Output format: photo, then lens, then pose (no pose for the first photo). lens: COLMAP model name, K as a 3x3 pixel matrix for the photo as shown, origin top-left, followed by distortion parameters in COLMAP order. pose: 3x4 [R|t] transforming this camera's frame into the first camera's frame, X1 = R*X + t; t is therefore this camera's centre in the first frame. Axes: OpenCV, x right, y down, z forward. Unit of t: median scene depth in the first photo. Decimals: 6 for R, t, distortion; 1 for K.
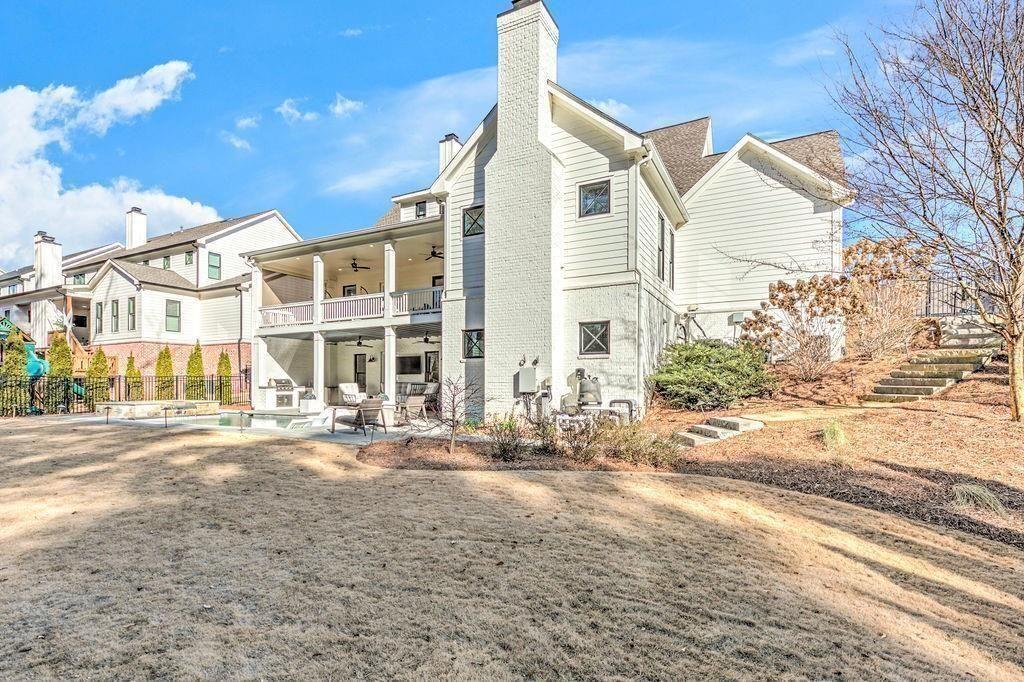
lens RADIAL K [[478.2, 0, 502.3], [0, 478.2, 383.2], [0, 0, 1]] dist [0.002649, 0.000606]
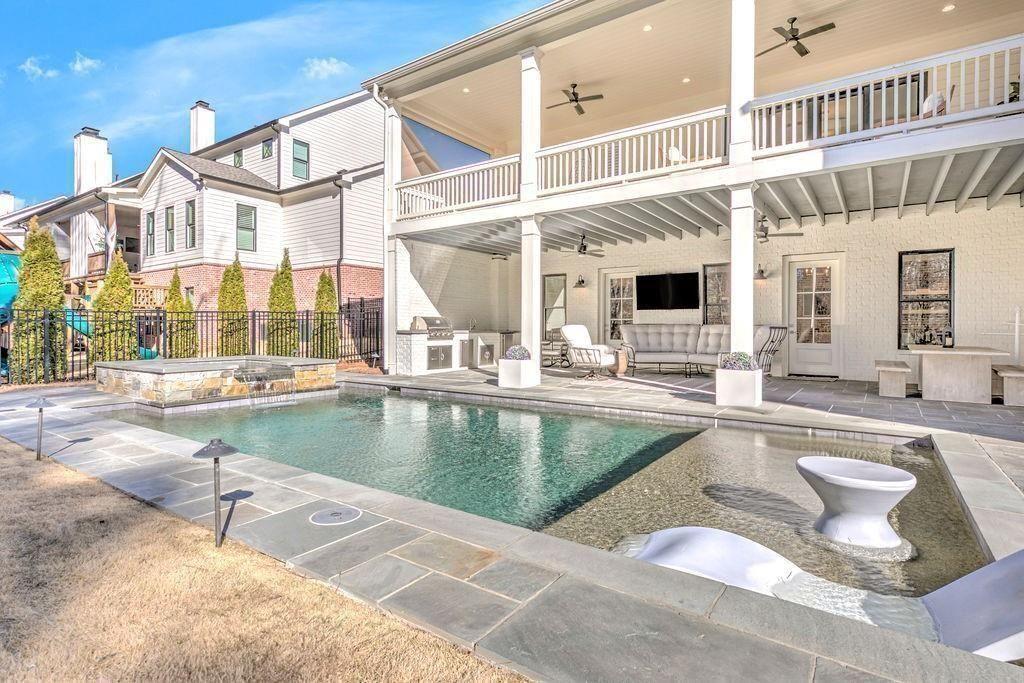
lens RADIAL K [[510.9, 0, 519.9], [0, 510.9, 330.0], [0, 0, 1]] dist [0.000993, 0.000585]
pose [[0.993973, 0.003870, -0.109561, -0.259345], [-0.003348, 0.999982, 0.004948, 0.002450], [0.109578, -0.004552, 0.993968, 0.375264]]
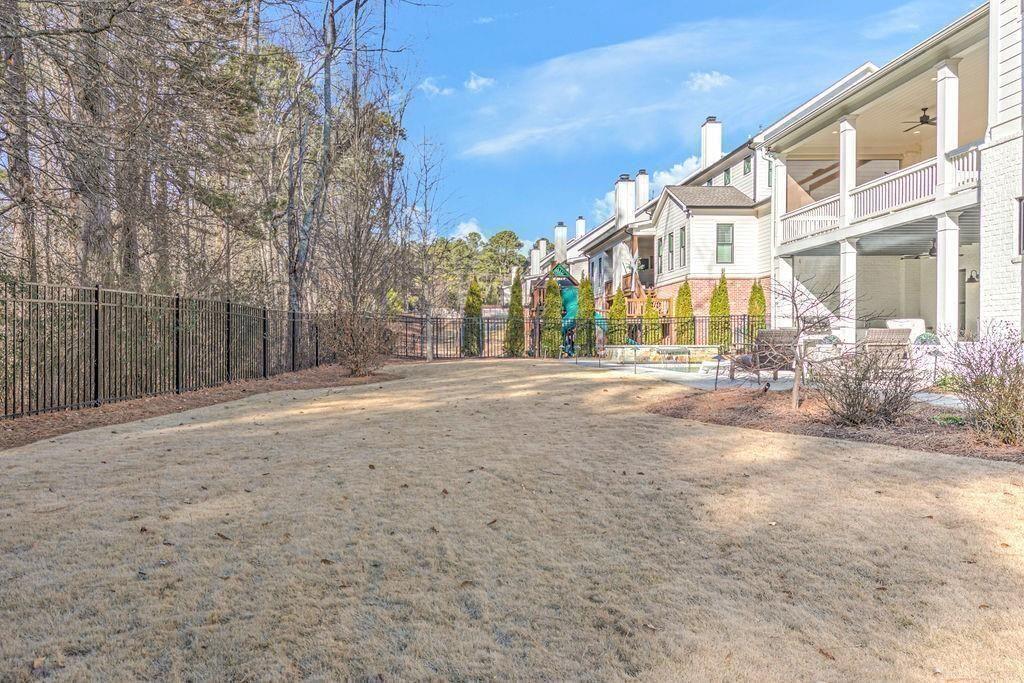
lens RADIAL K [[724.2, 0, 505.6], [0, 724.2, 339.2], [0, 0, 1]] dist [0.036894, -0.000905]
pose [[0.539995, -0.002003, -0.841666, 0.147521], [0.002237, 0.999997, -0.000944, 0.019897], [0.841666, -0.001373, 0.539997, 0.065123]]
